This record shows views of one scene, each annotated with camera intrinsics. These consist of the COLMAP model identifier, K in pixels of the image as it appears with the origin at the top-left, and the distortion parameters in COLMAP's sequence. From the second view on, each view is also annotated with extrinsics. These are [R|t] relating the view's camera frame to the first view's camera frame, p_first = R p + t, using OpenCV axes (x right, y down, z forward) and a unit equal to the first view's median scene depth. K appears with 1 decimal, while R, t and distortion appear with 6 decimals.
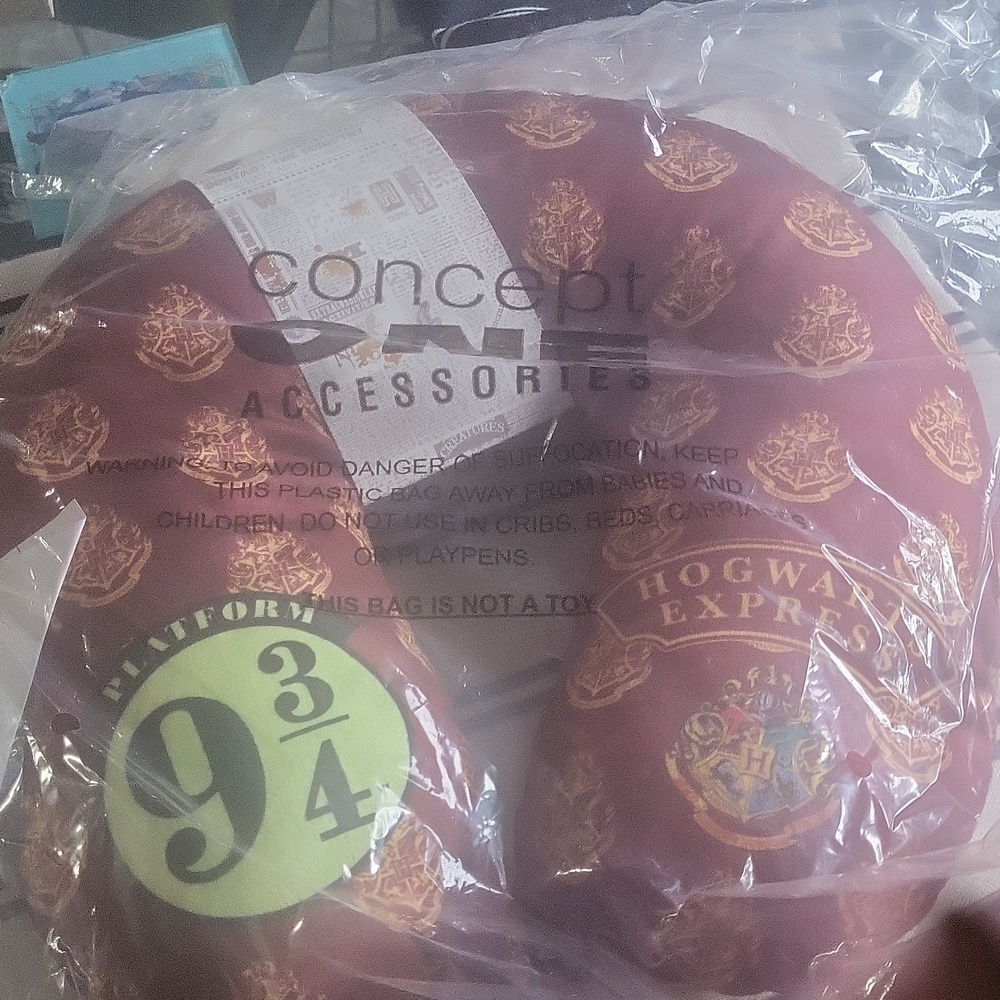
lens RADIAL K [[1654.8, 0, 500.0], [0, 1654.8, 500.0], [0, 0, 1]] dist [0.018119, -0.102057]
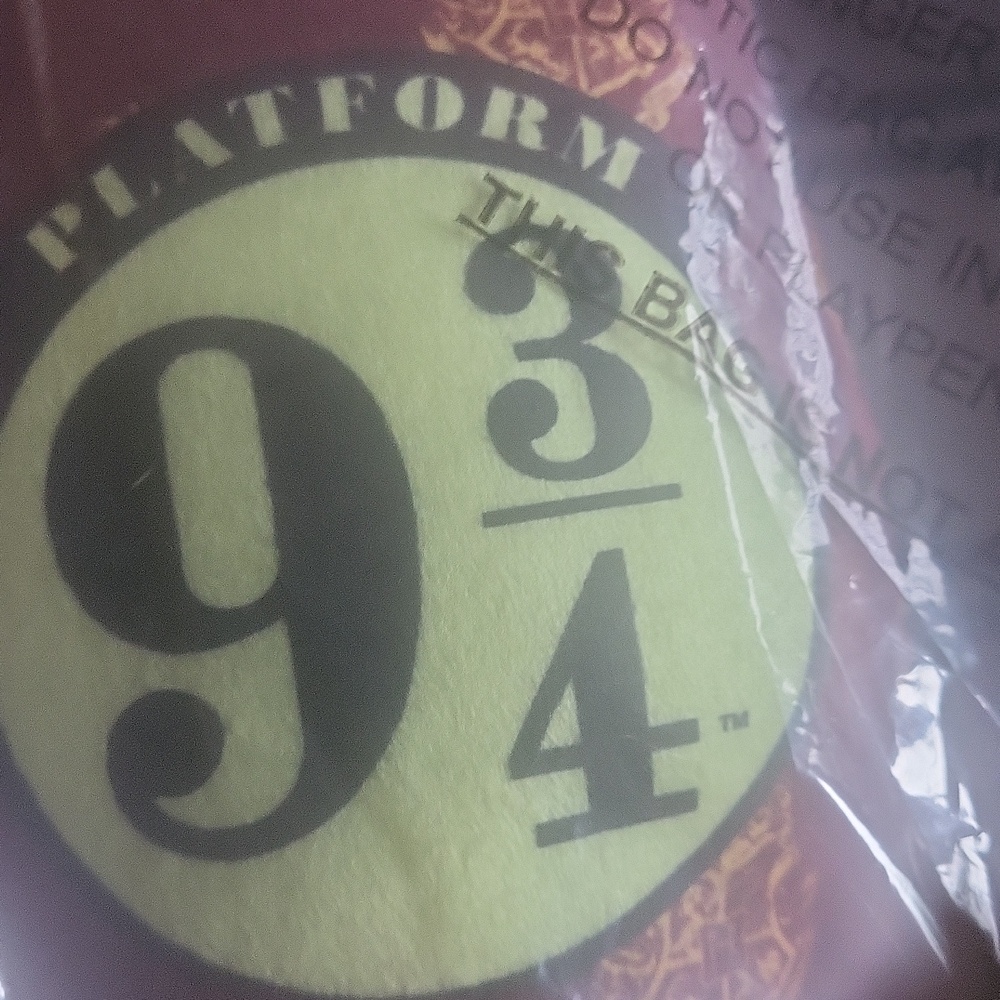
lens RADIAL K [[1654.8, 0, 500.0], [0, 1654.8, 500.0], [0, 0, 1]] dist [0.018119, -0.102057]
pose [[0.965931, 0.257565, 0.025255, -0.139972], [-0.250967, 0.908400, 0.334402, 0.022955], [0.063188, -0.329348, 0.942092, 0.672999]]
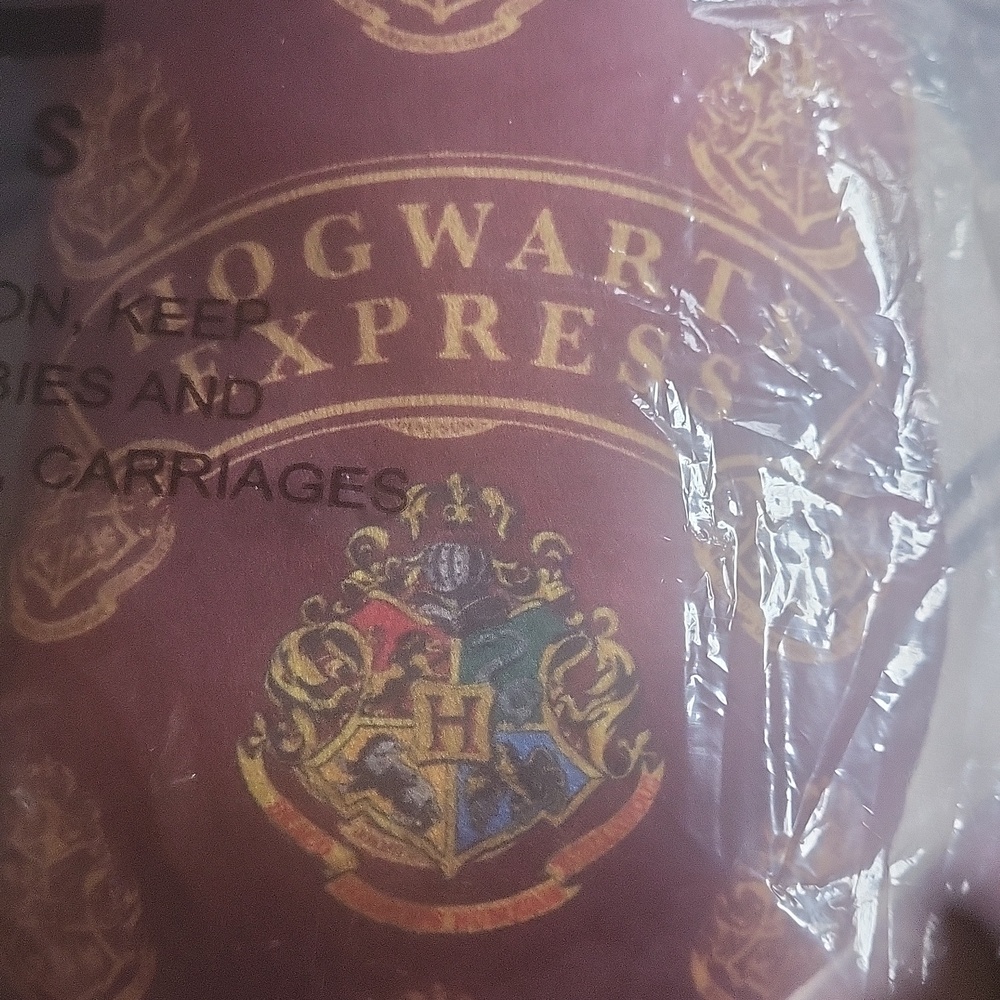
lens RADIAL K [[1654.8, 0, 500.0], [0, 1654.8, 500.0], [0, 0, 1]] dist [0.018119, -0.102057]
pose [[0.970557, -0.212737, 0.112967, 0.124895], [0.170812, 0.938548, 0.299919, -0.016072], [-0.169828, -0.271792, 0.947252, 0.590933]]
